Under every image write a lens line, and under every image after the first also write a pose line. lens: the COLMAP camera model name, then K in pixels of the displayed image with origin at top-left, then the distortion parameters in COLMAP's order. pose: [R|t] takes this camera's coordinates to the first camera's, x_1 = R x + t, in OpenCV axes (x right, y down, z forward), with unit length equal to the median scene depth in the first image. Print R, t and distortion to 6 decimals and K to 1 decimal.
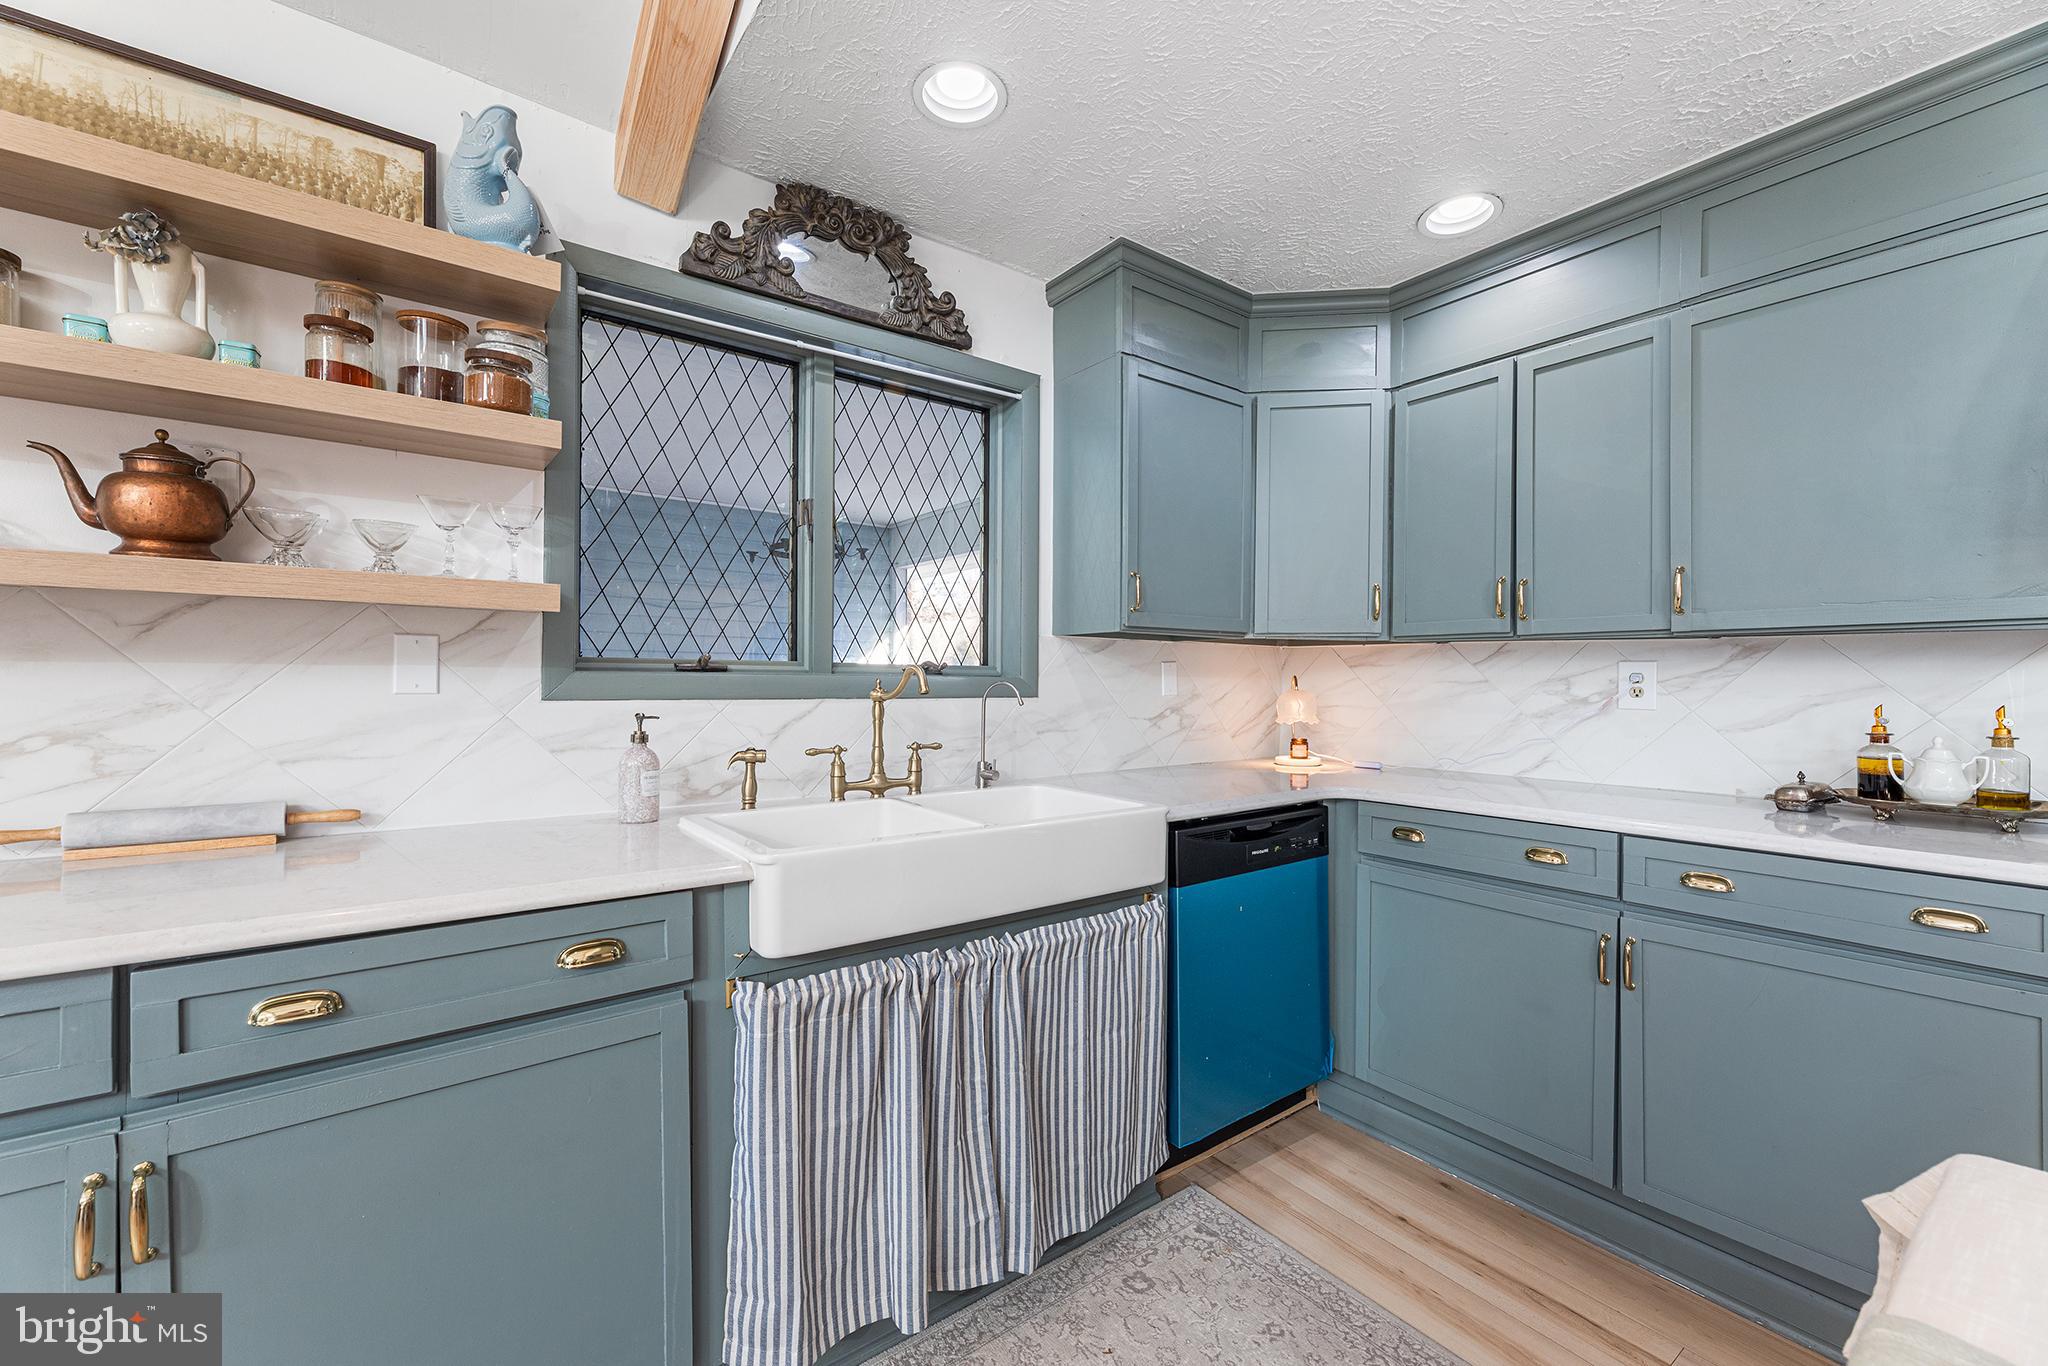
lens RADIAL K [[828.1, 0, 1019.3], [0, 828.1, 684.0], [0, 0, 1]] dist [0.000561, 0.000932]
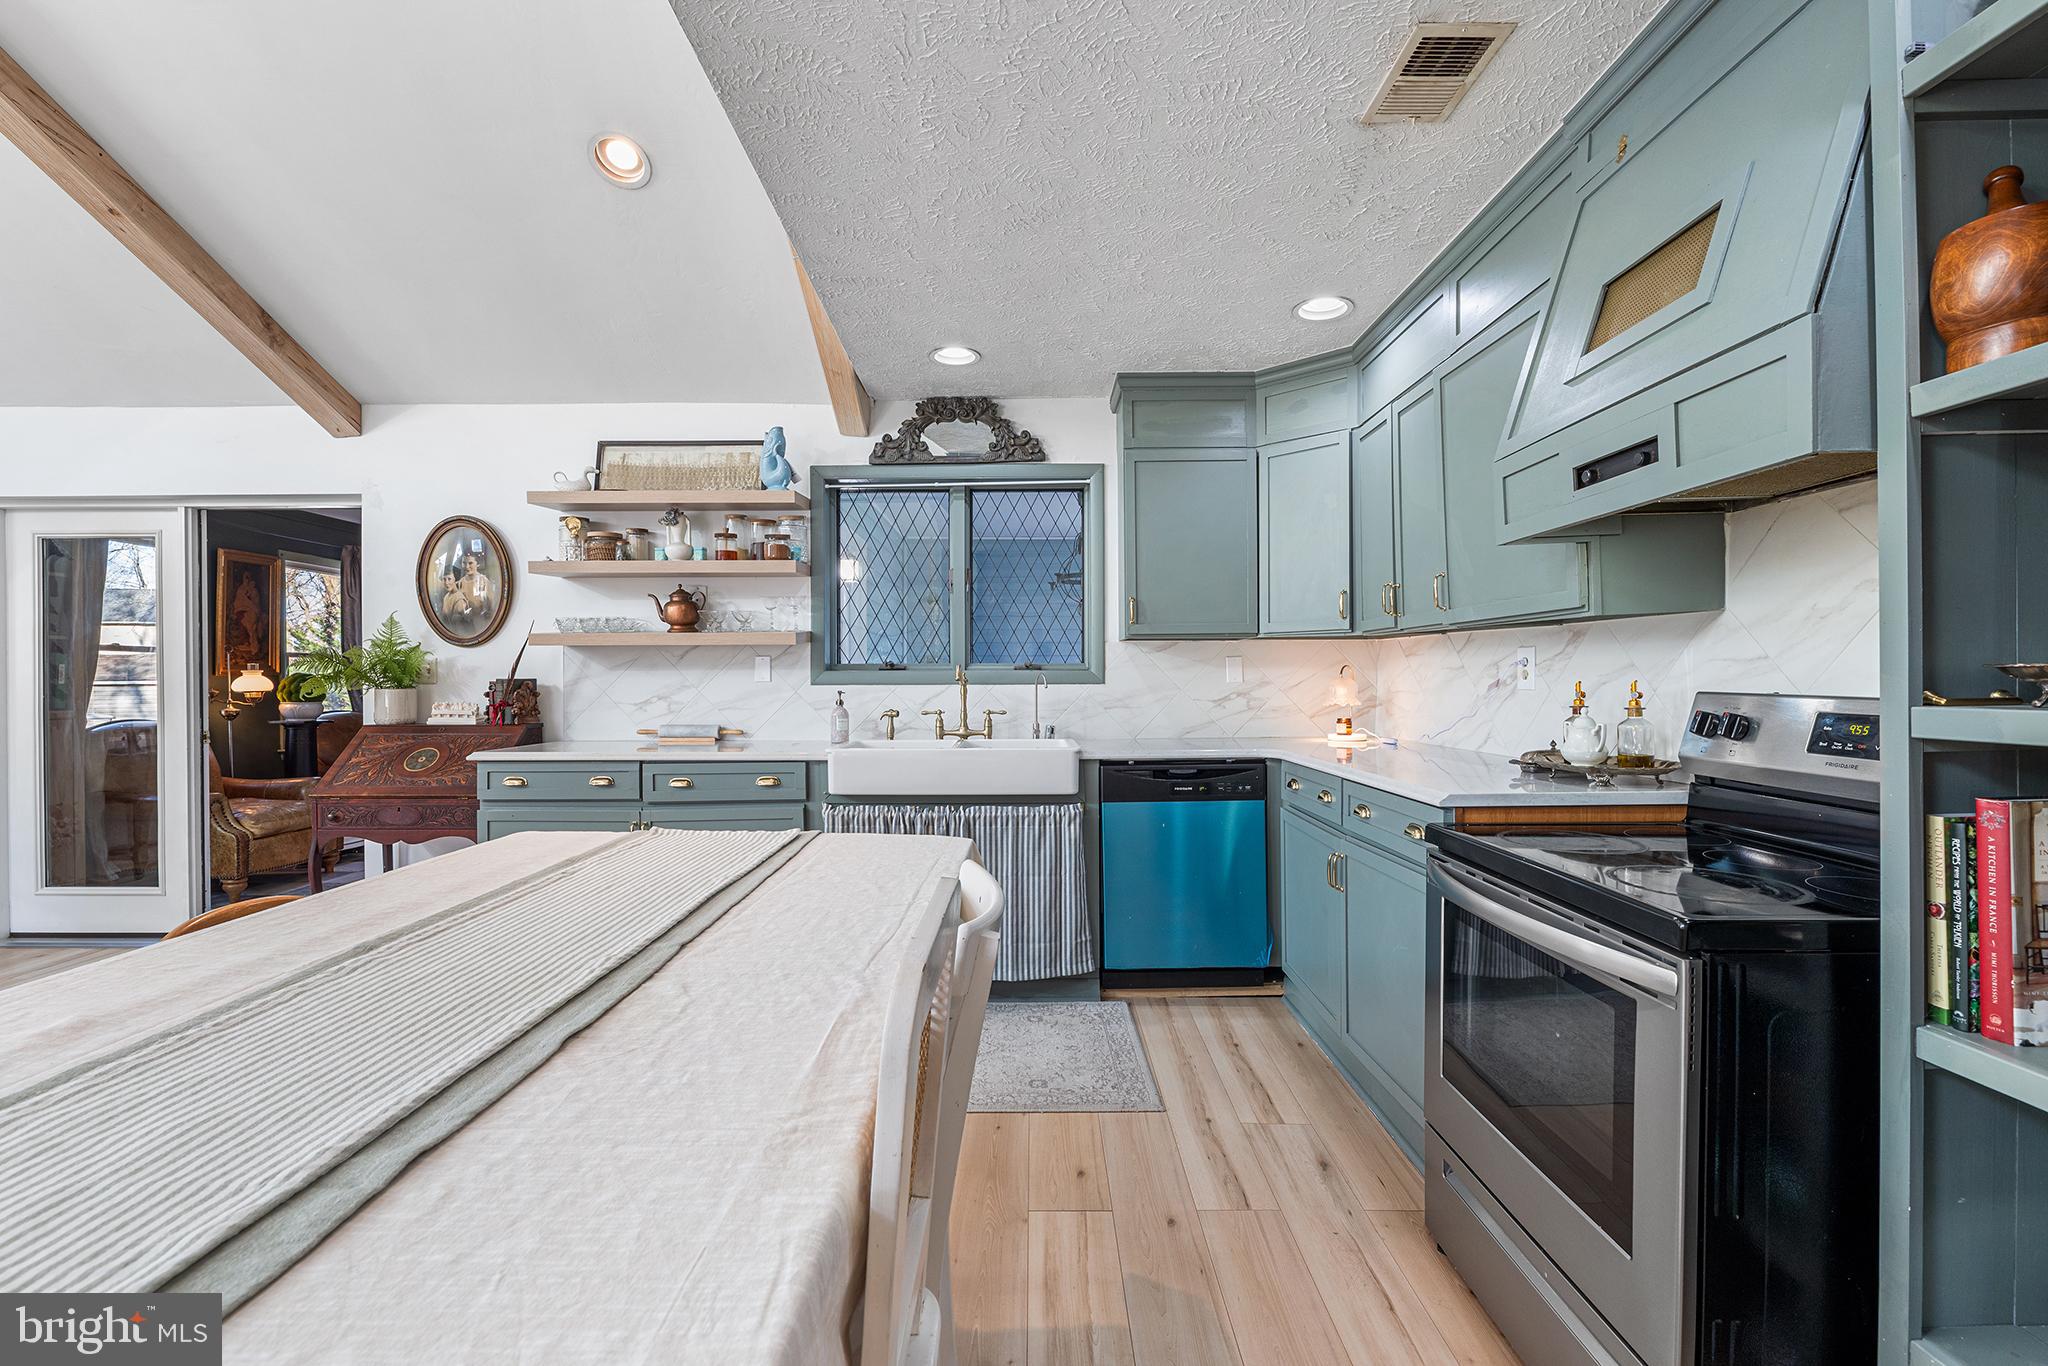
lens RADIAL K [[876.0, 0, 1024.0], [0, 876.0, 691.4], [0, 0, 1]] dist [-0.002499, -0.000409]
pose [[0.801031, -0.002576, -0.598617, 1.079301], [0.008064, 0.999946, 0.006487, 0.023159], [0.598568, -0.010023, 0.801009, -0.423297]]
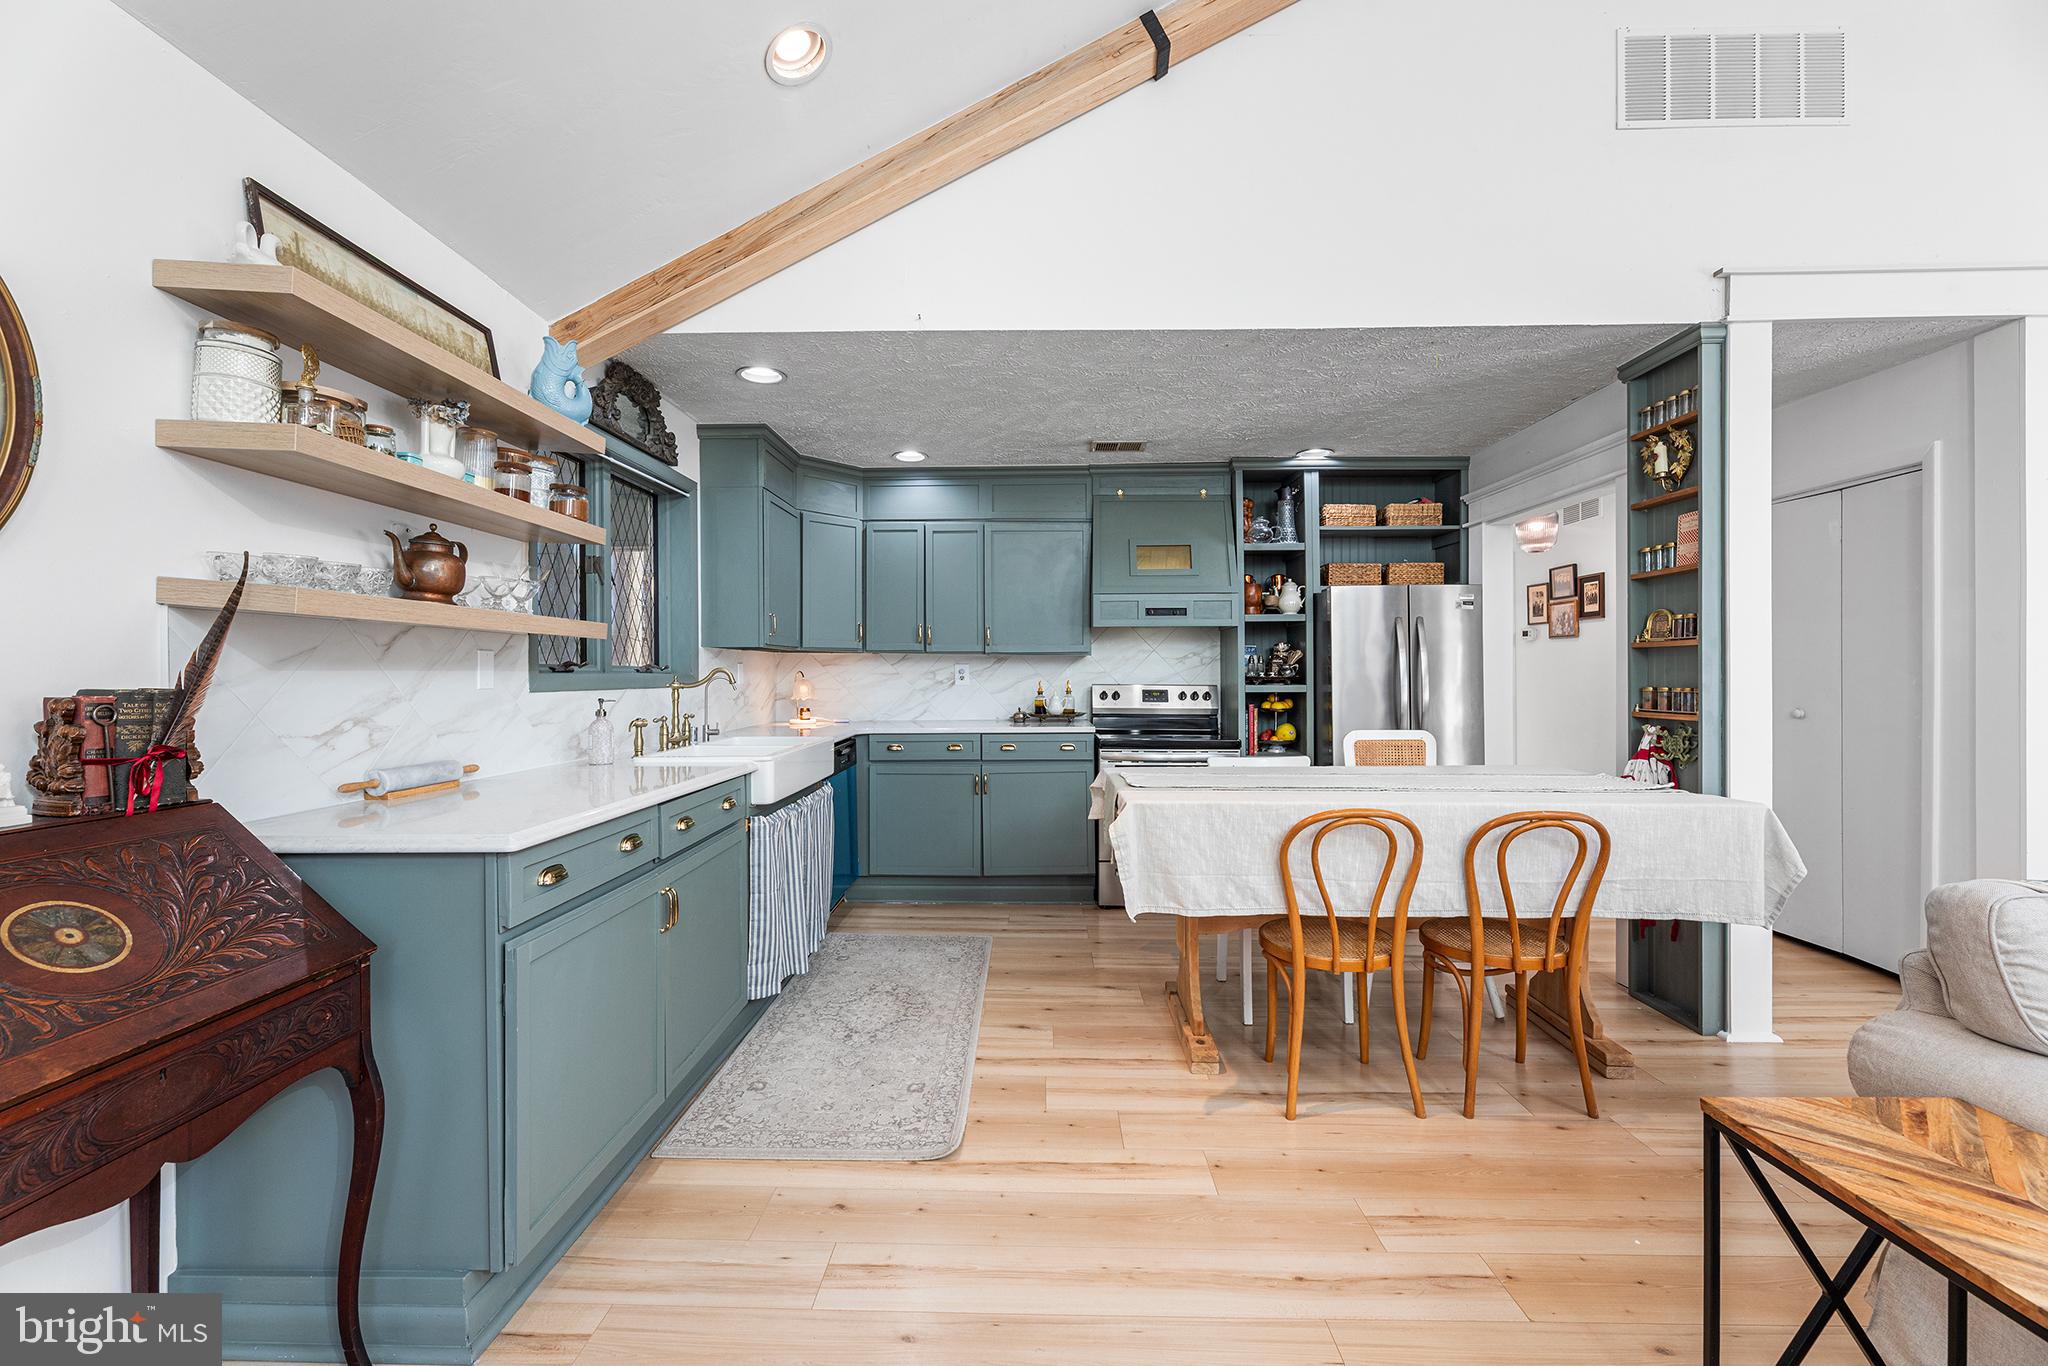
lens RADIAL K [[828.1, 0, 1021.6], [0, 828.1, 674.7], [0, 0, 1]] dist [0.000561, 0.000932]
pose [[0.609990, -0.011096, 0.792331, -1.103527], [0.011473, 0.999921, 0.005170, -0.009486], [-0.792326, 0.005936, 0.610069, -0.586739]]
